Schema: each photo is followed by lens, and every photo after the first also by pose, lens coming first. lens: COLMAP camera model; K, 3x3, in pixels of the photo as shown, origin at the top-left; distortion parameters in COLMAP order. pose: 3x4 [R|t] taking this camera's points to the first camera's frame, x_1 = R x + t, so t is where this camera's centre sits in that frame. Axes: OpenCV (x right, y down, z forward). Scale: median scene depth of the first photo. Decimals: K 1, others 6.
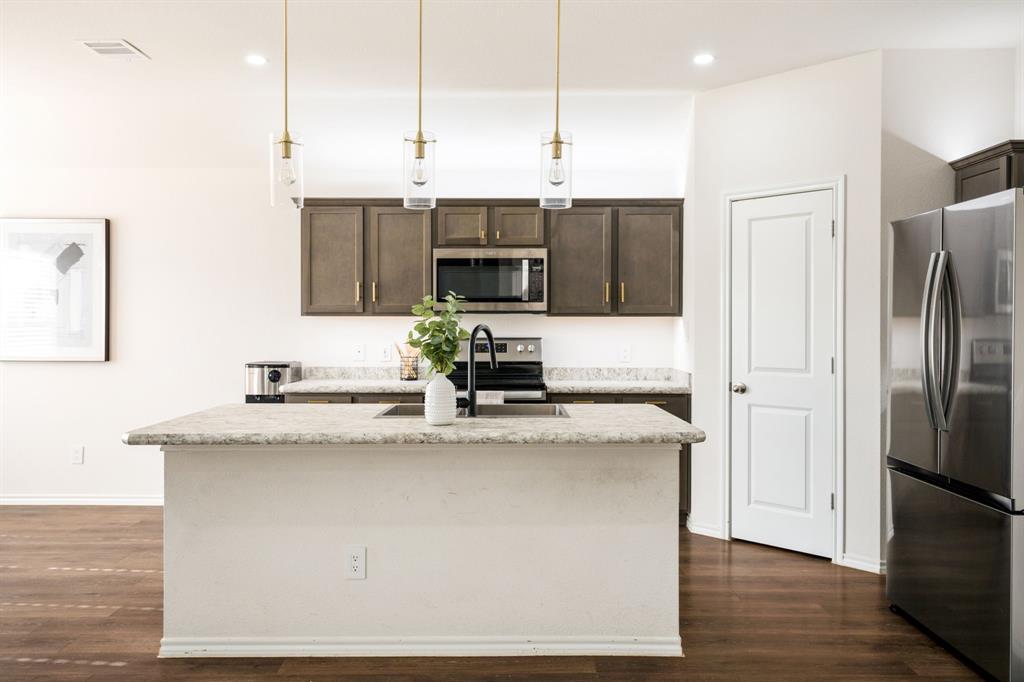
lens RADIAL K [[768.4, 0, 512.0], [0, 768.4, 341.0], [0, 0, 1]] dist [-0.005497, -0.003872]
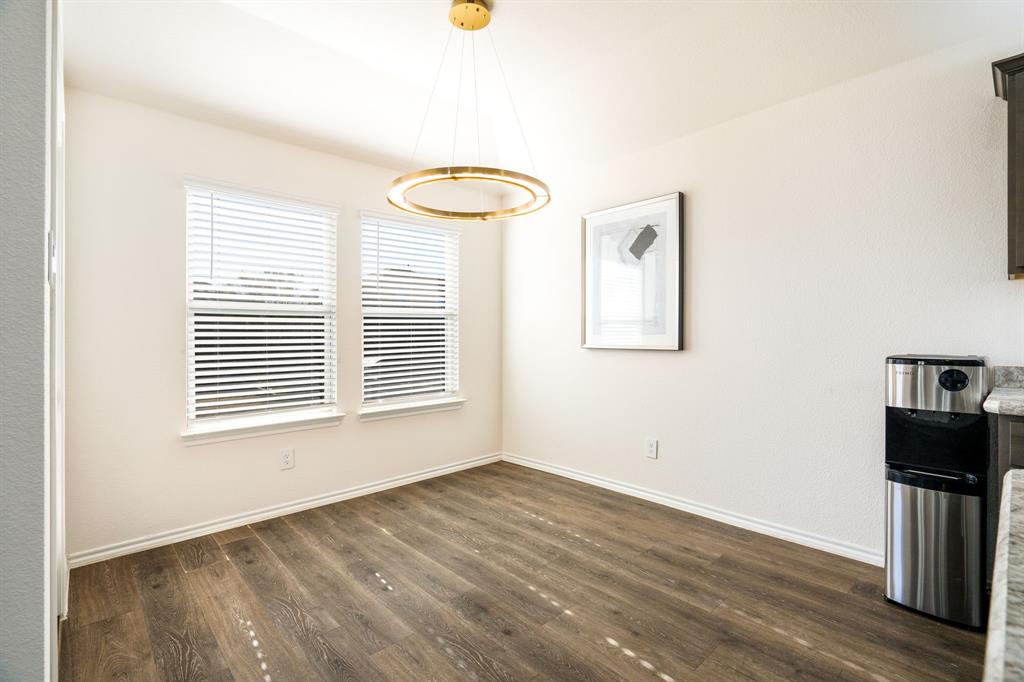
lens RADIAL K [[482.0, 0, 509.6], [0, 482.0, 335.9], [0, 0, 1]] dist [-0.000706, -0.000092]
pose [[0.677887, -0.003936, -0.735156, -0.248673], [-0.001563, 0.999976, -0.006795, 0.014147], [0.735165, 0.005755, 0.677864, 0.468818]]
